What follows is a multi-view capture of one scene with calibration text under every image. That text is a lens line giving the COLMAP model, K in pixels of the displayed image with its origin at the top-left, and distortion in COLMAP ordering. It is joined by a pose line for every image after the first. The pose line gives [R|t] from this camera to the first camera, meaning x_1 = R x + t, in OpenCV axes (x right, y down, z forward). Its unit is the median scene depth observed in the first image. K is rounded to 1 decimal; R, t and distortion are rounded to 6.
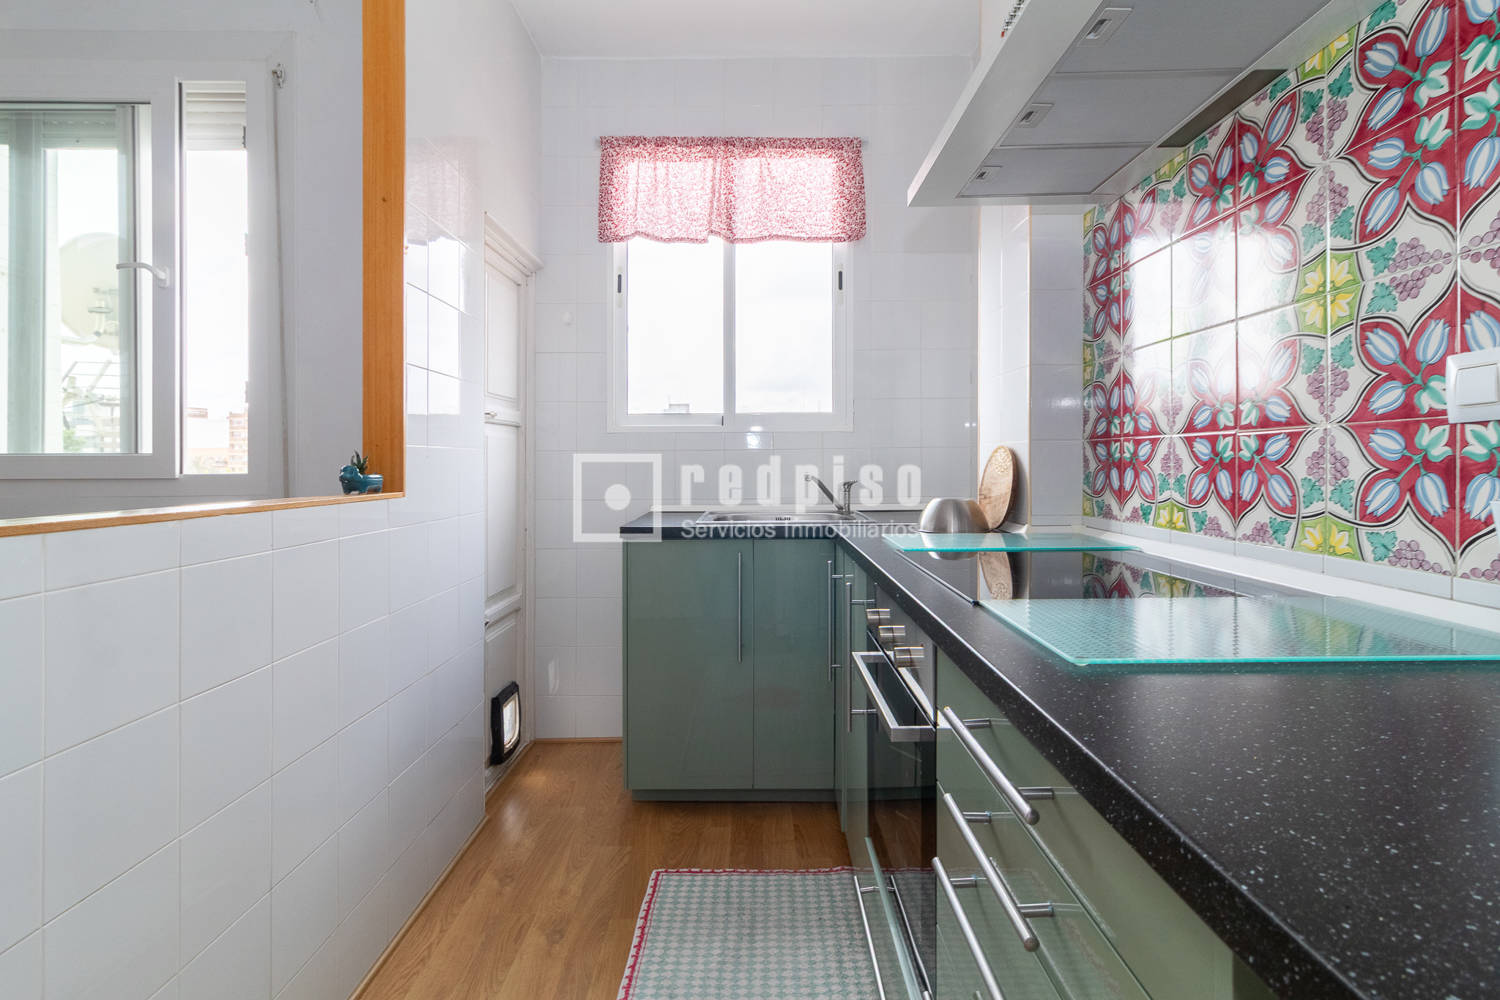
lens RADIAL K [[702.3, 0, 756.8], [0, 702.3, 479.1], [0, 0, 1]] dist [0.000913, -0.000575]
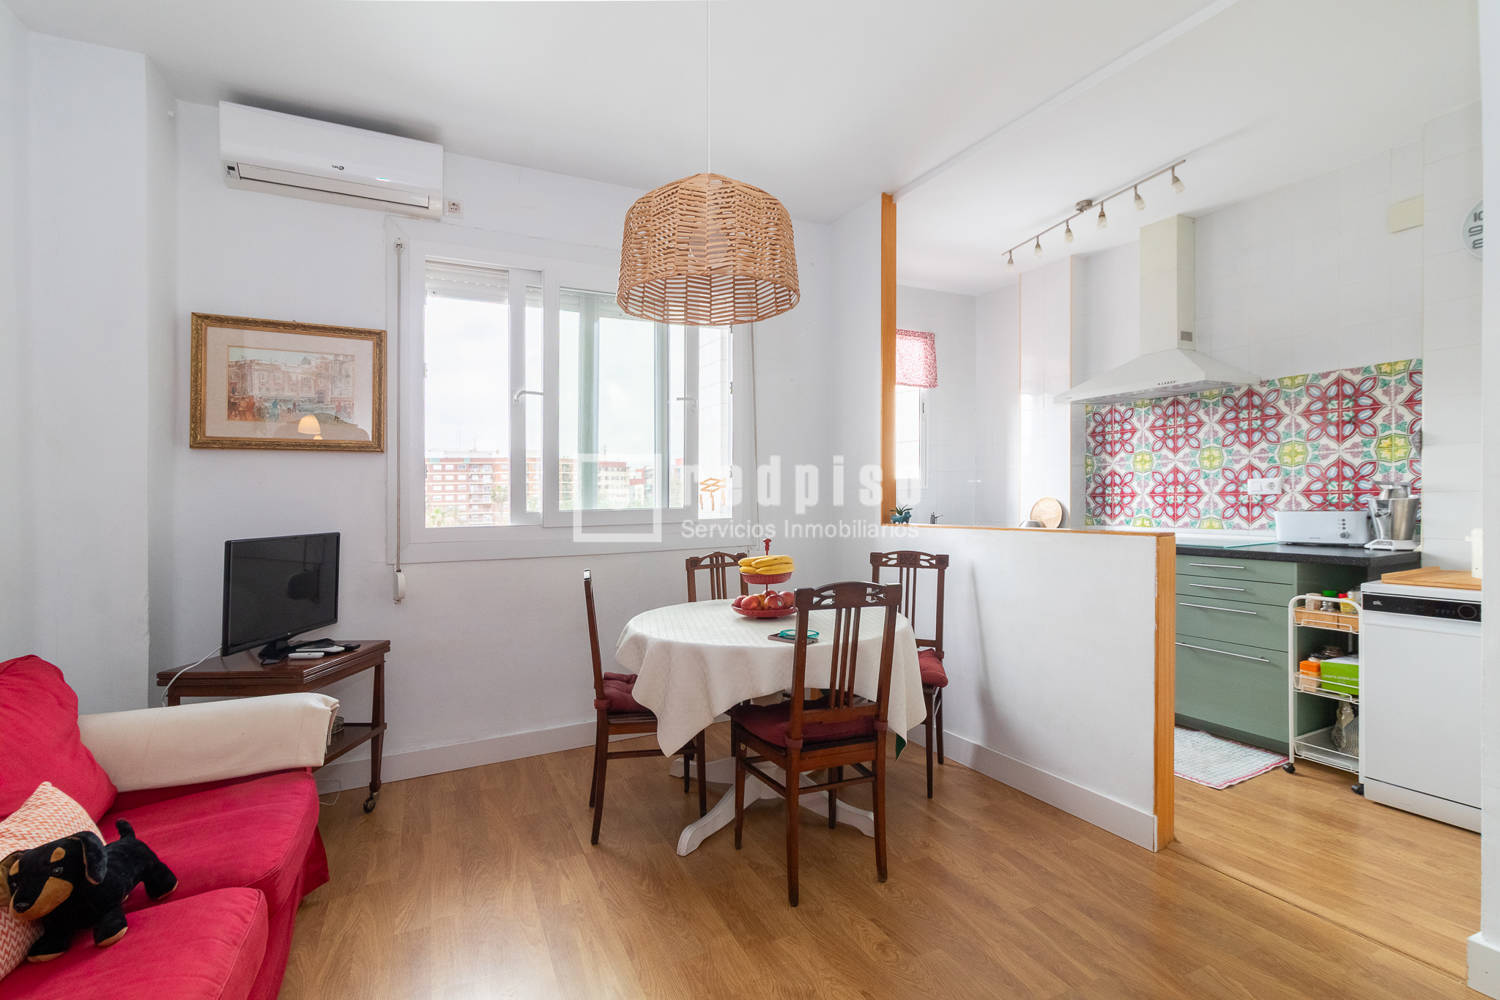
lens RADIAL K [[702.3, 0, 733.0], [0, 702.3, 538.7], [0, 0, 1]] dist [0.000913, -0.000575]
pose [[0.893091, -0.039326, 0.448153, -2.561933], [0.026258, 0.999030, 0.035339, -0.030980], [-0.449108, -0.019793, 0.893258, -0.974403]]
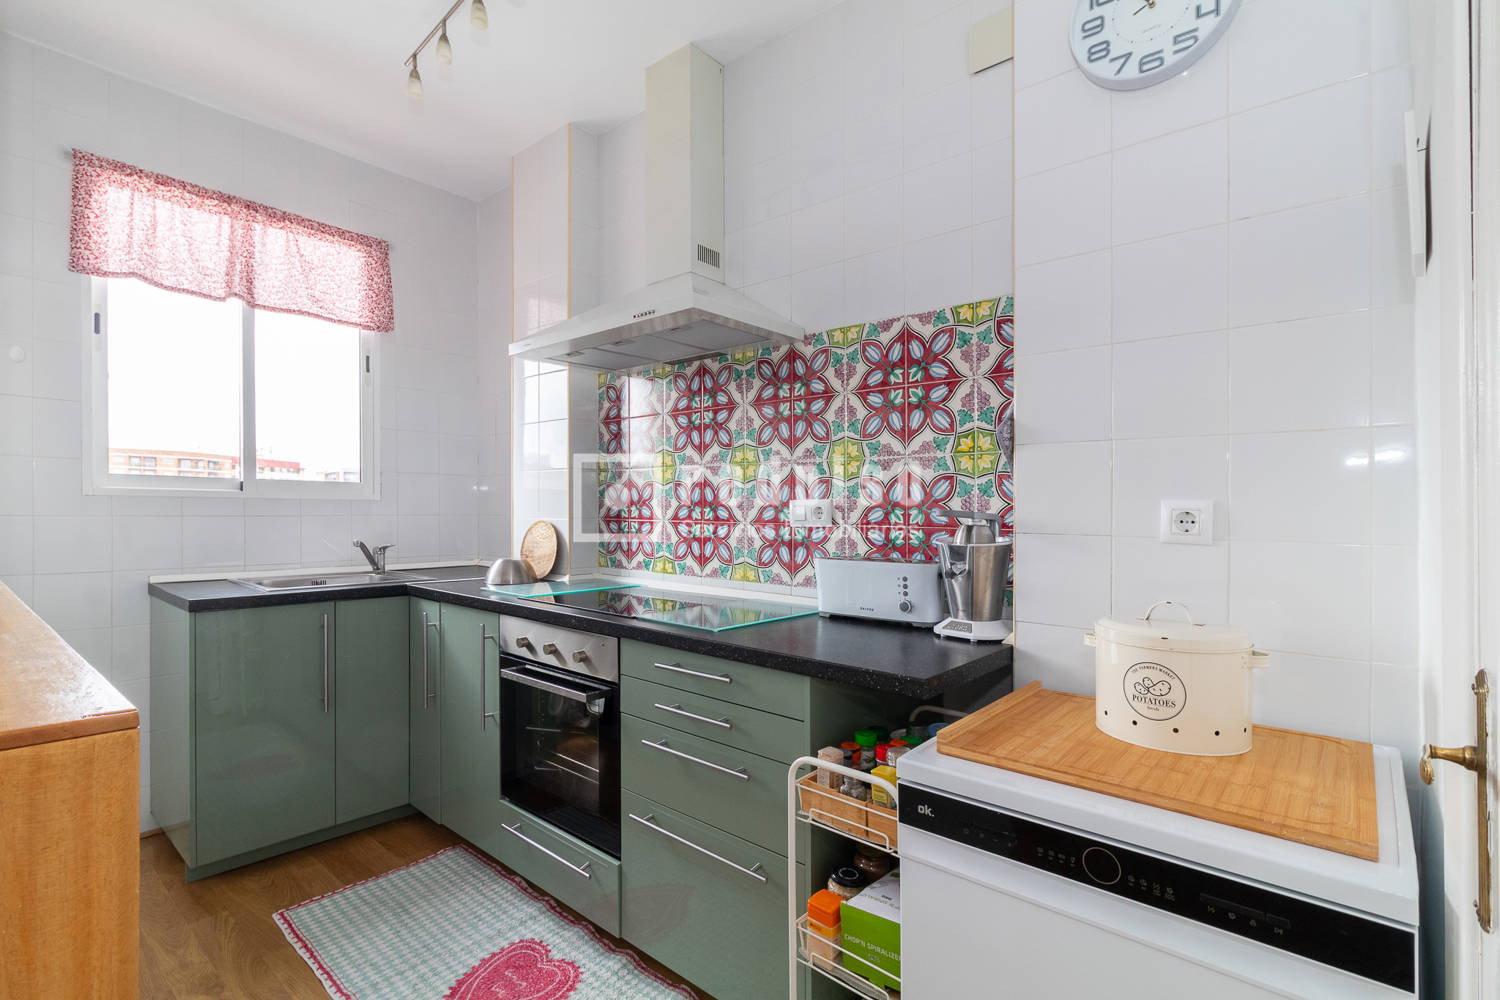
lens RADIAL K [[702.3, 0, 733.3], [0, 702.3, 533.0], [0, 0, 1]] dist [0.000913, -0.000575]
pose [[0.659471, -0.012039, 0.751634, -0.726717], [0.003534, 0.999910, 0.012915, -0.060692], [-0.751722, -0.005861, 0.659454, -0.360086]]
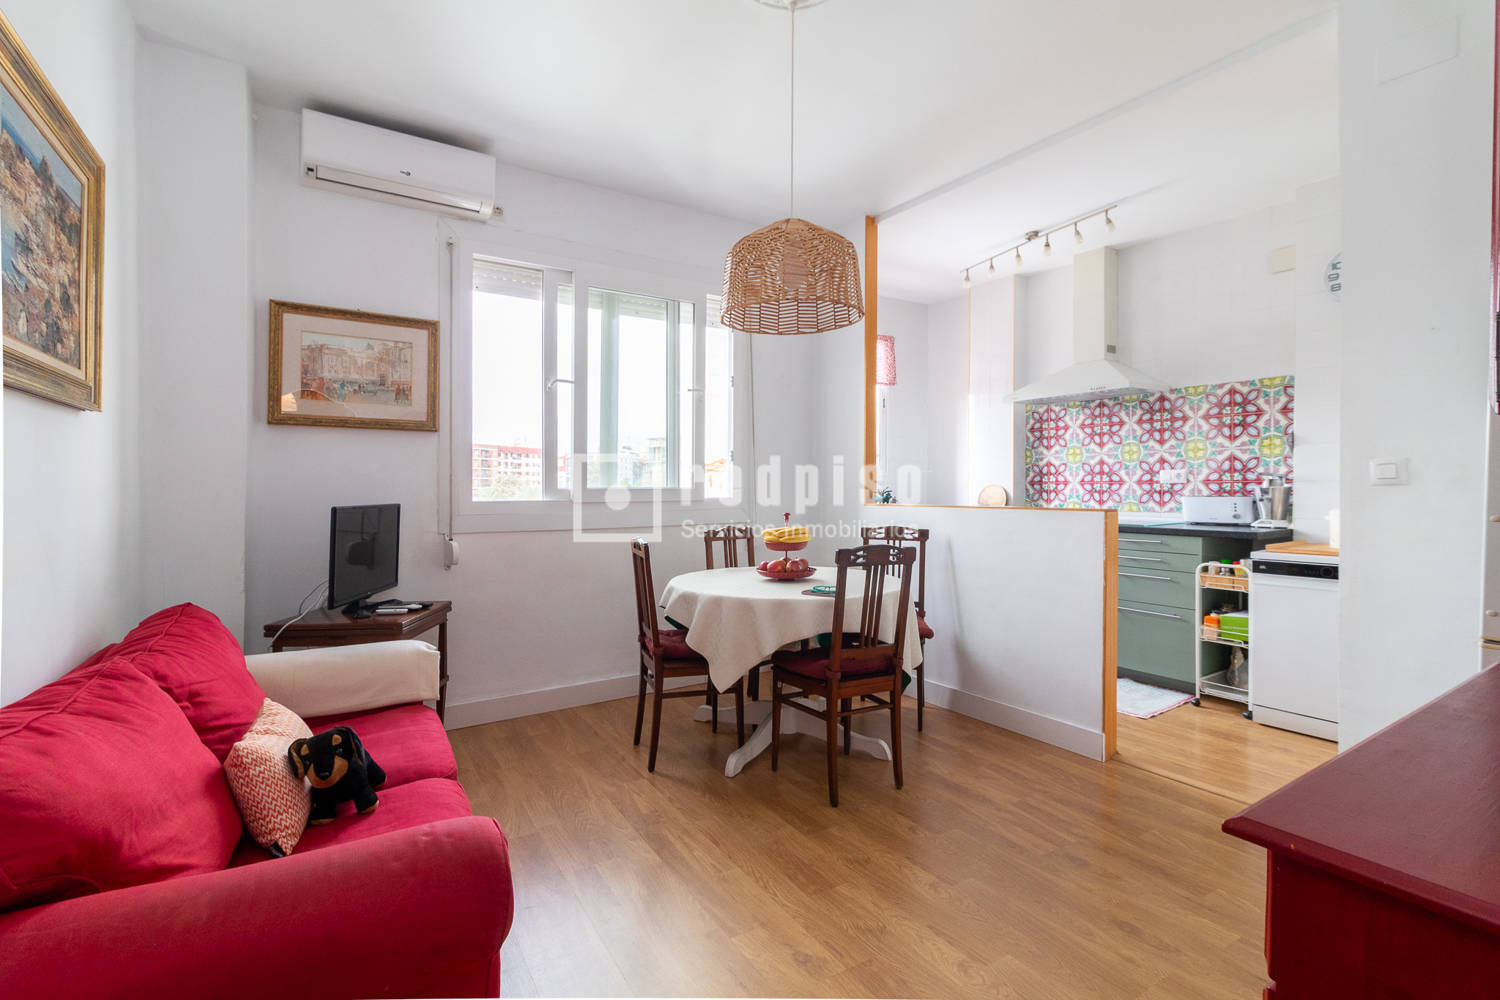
lens RADIAL K [[702.3, 0, 729.0], [0, 702.3, 524.9], [0, 0, 1]] dist [0.000913, -0.000575]
pose [[0.839695, -0.030632, 0.542194, -3.050106], [0.015049, 0.999337, 0.033152, 0.004785], [-0.542850, -0.019678, 0.839599, -1.103811]]
